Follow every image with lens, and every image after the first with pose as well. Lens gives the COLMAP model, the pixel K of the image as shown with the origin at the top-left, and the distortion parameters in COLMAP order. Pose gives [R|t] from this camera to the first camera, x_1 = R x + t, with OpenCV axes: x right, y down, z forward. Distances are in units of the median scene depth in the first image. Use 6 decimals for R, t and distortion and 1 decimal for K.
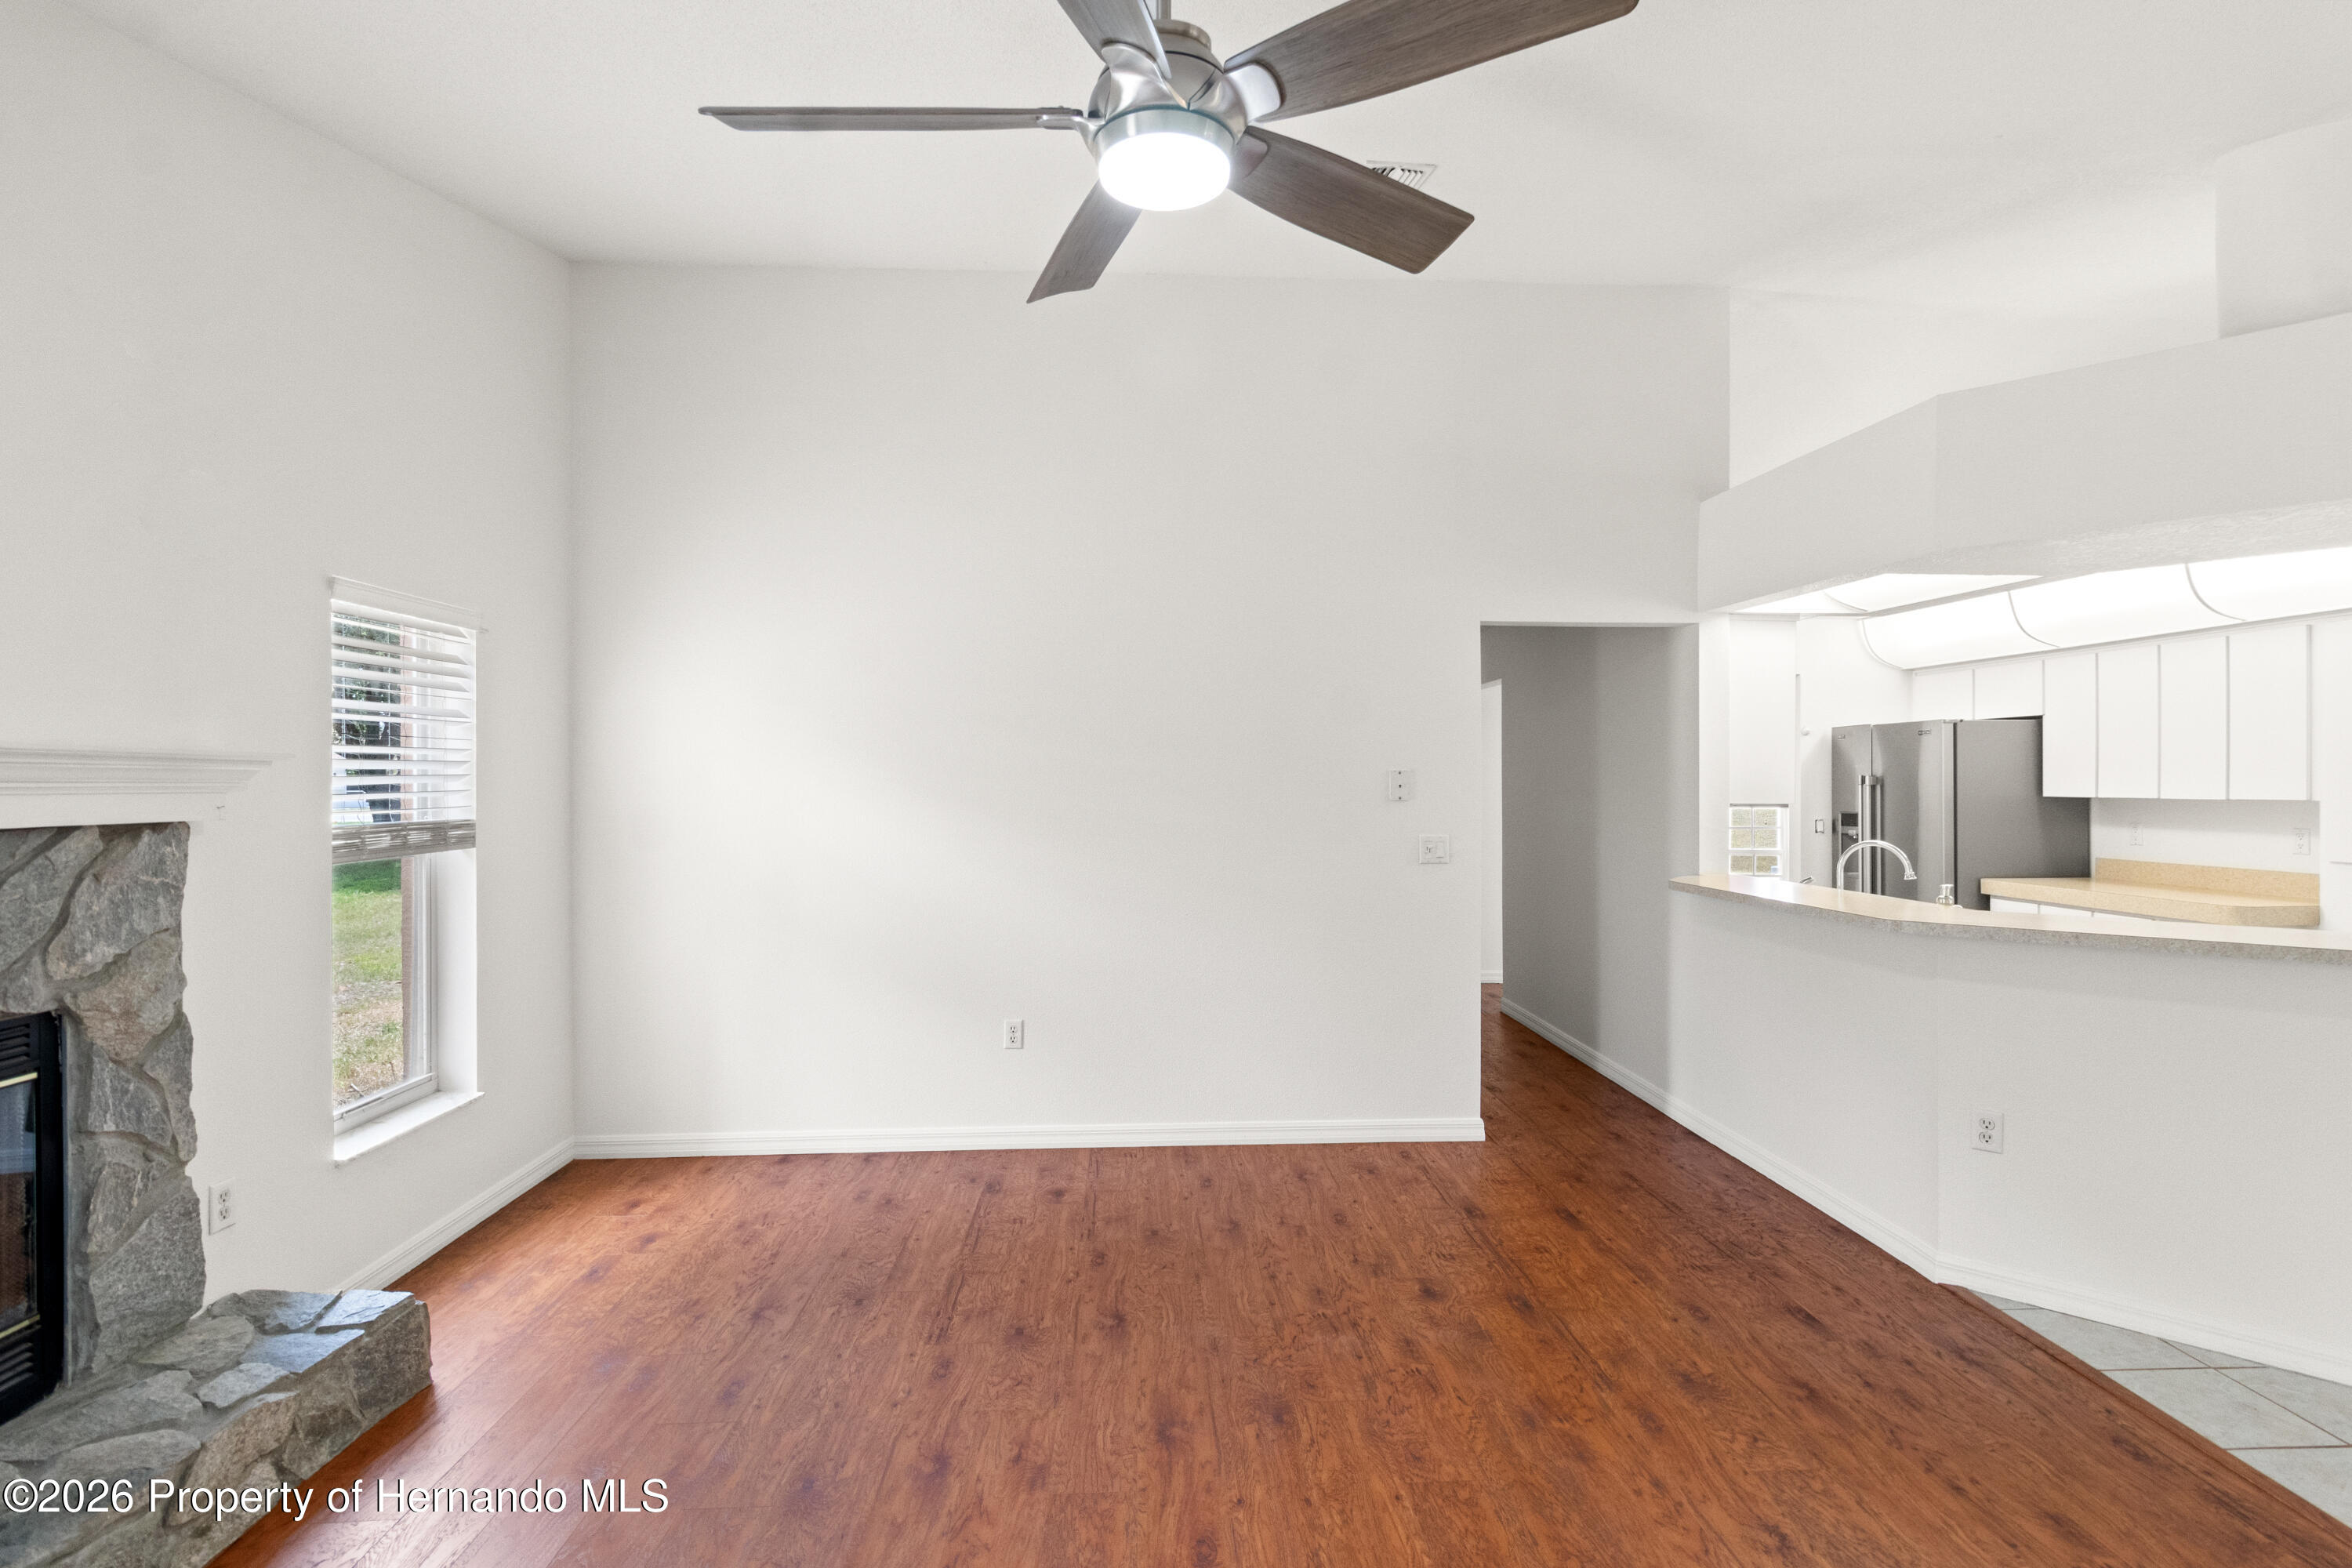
lens RADIAL K [[1104.4, 0, 1190.5], [0, 1104.4, 783.2], [0, 0, 1]] dist [0.002126, 0.000092]
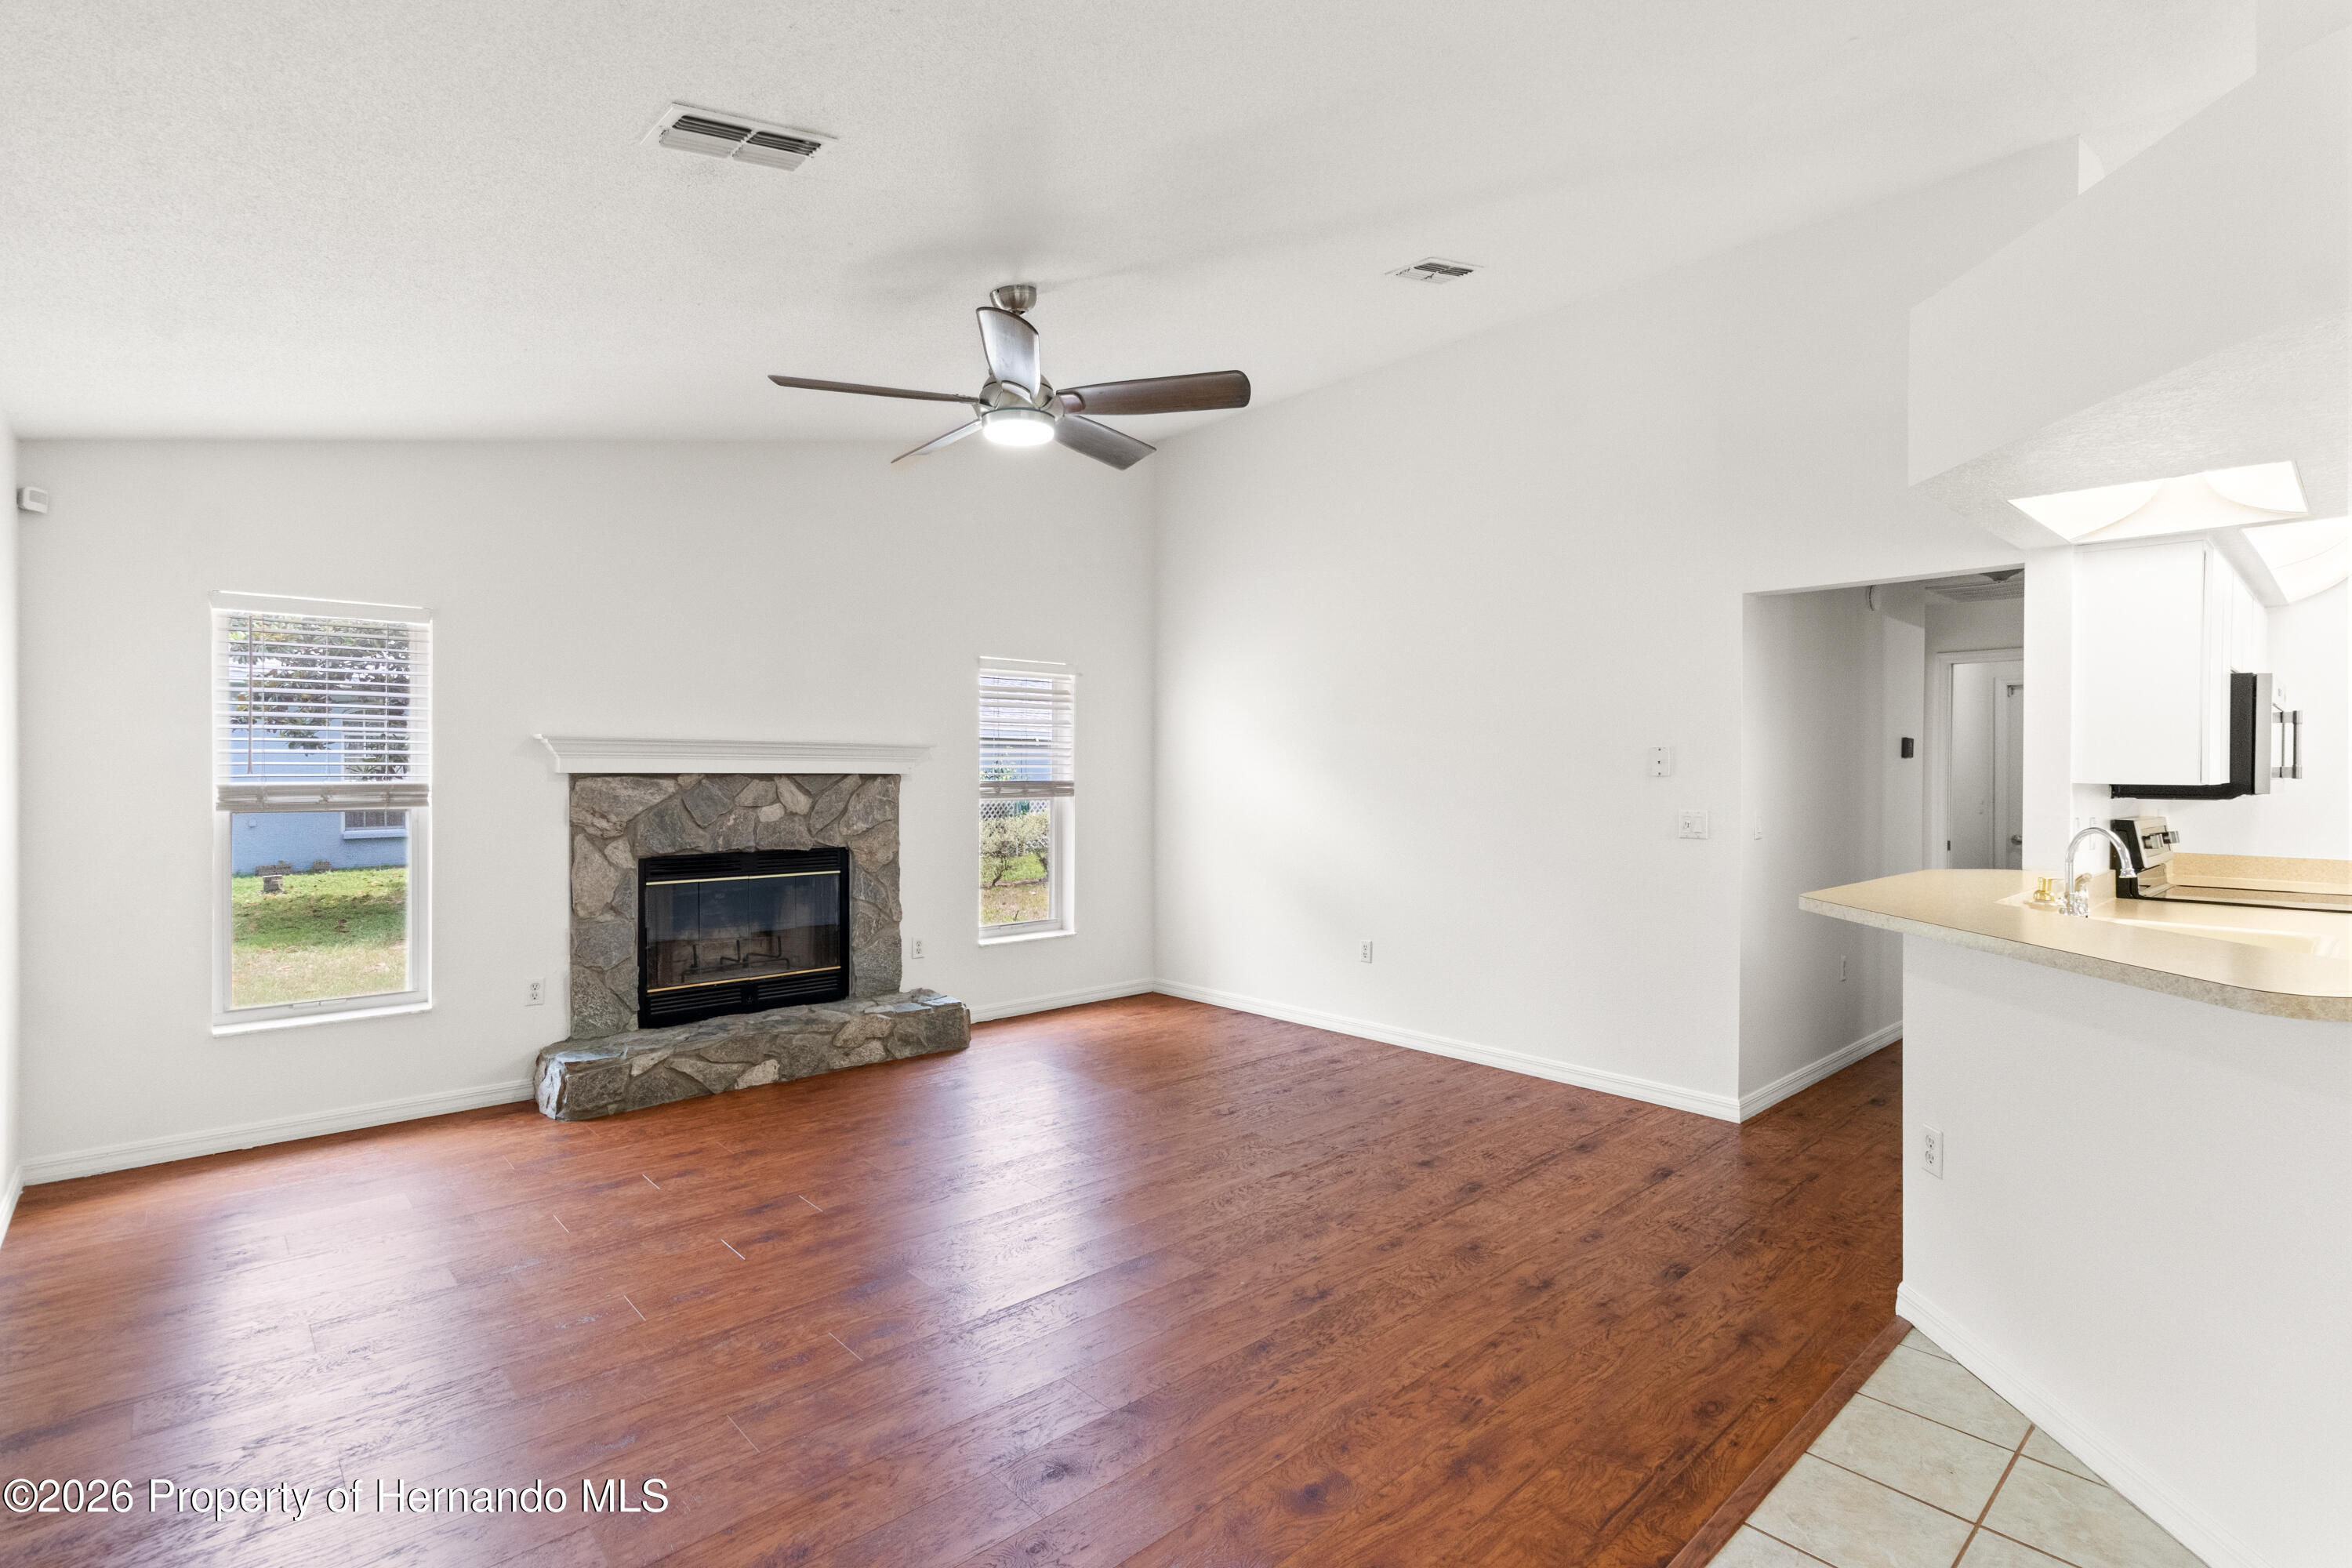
lens RADIAL K [[1104.4, 0, 1190.5], [0, 1104.4, 782.0], [0, 0, 1]] dist [0.002126, 0.000092]
pose [[0.638684, 0.010088, -0.769403, 1.179933], [-0.006012, 0.999949, 0.008121, 0.027226], [0.769446, -0.000561, 0.638712, 0.001617]]
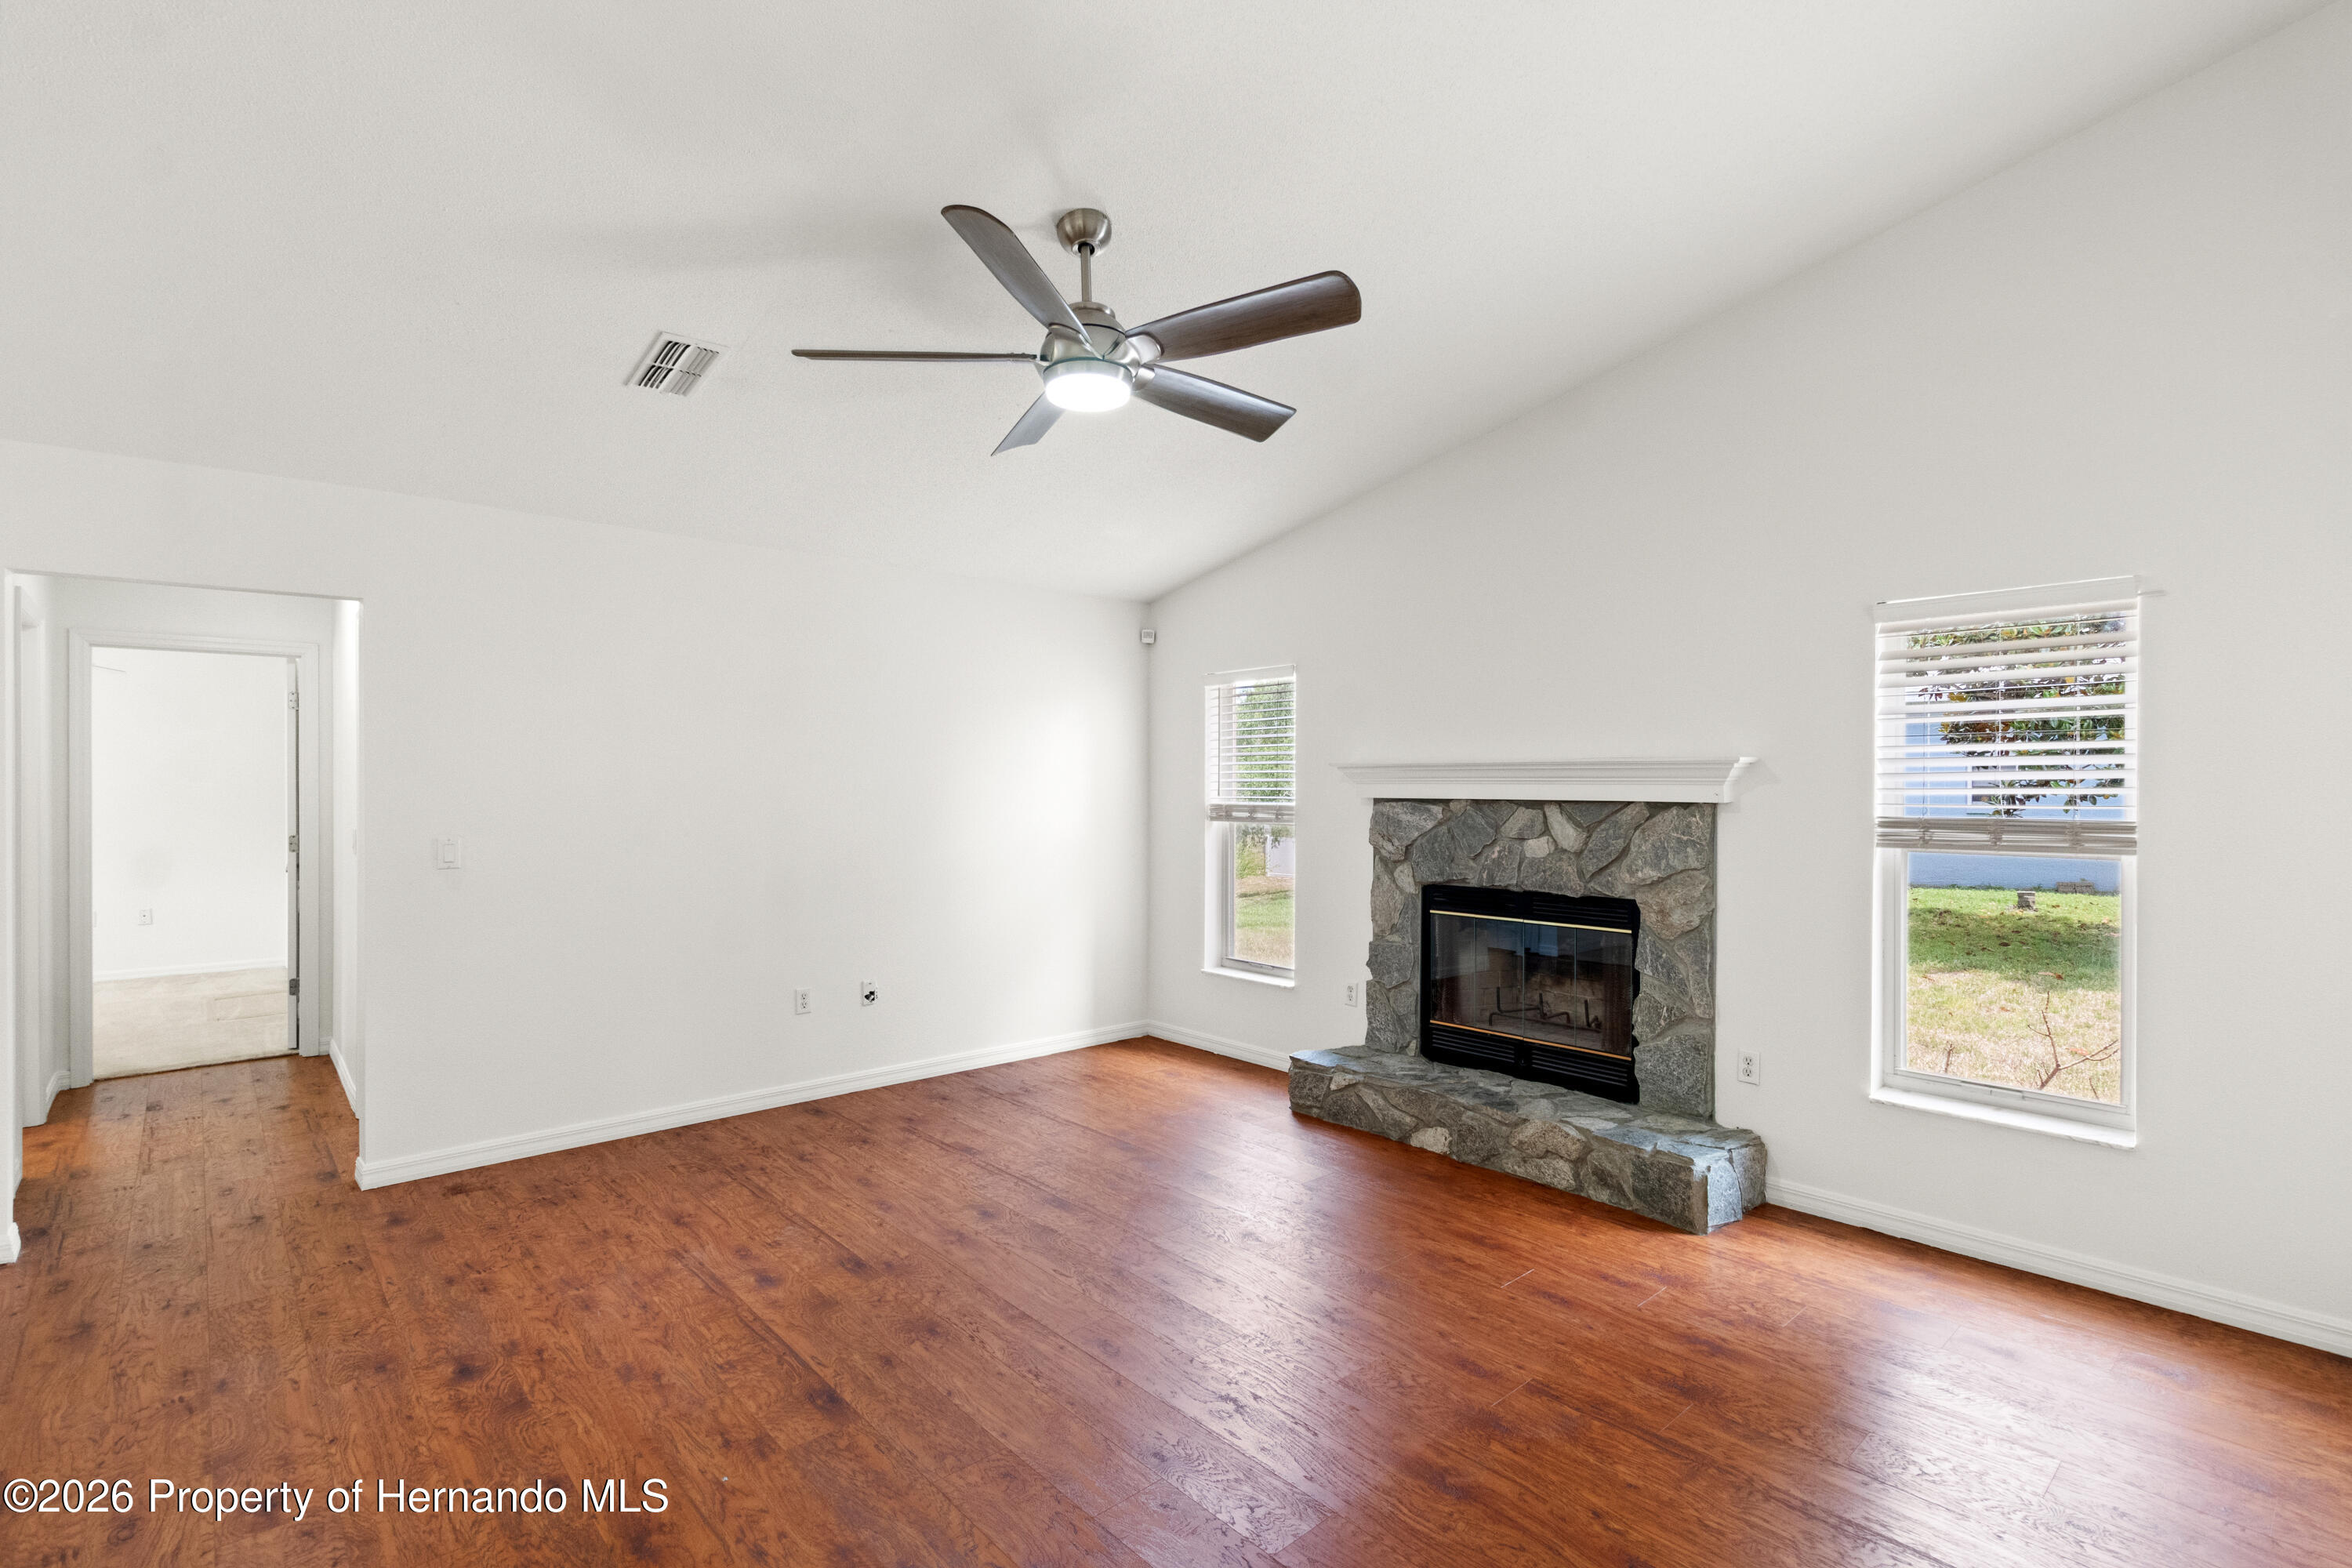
lens RADIAL K [[1104.4, 0, 1191.7], [0, 1104.4, 789.0], [0, 0, 1]] dist [0.002126, 0.000092]
pose [[-0.773422, 0.007688, -0.633845, 0.619393], [0.001218, 0.999943, 0.010642, -0.002678], [0.633891, 0.007459, -0.773387, 1.657770]]
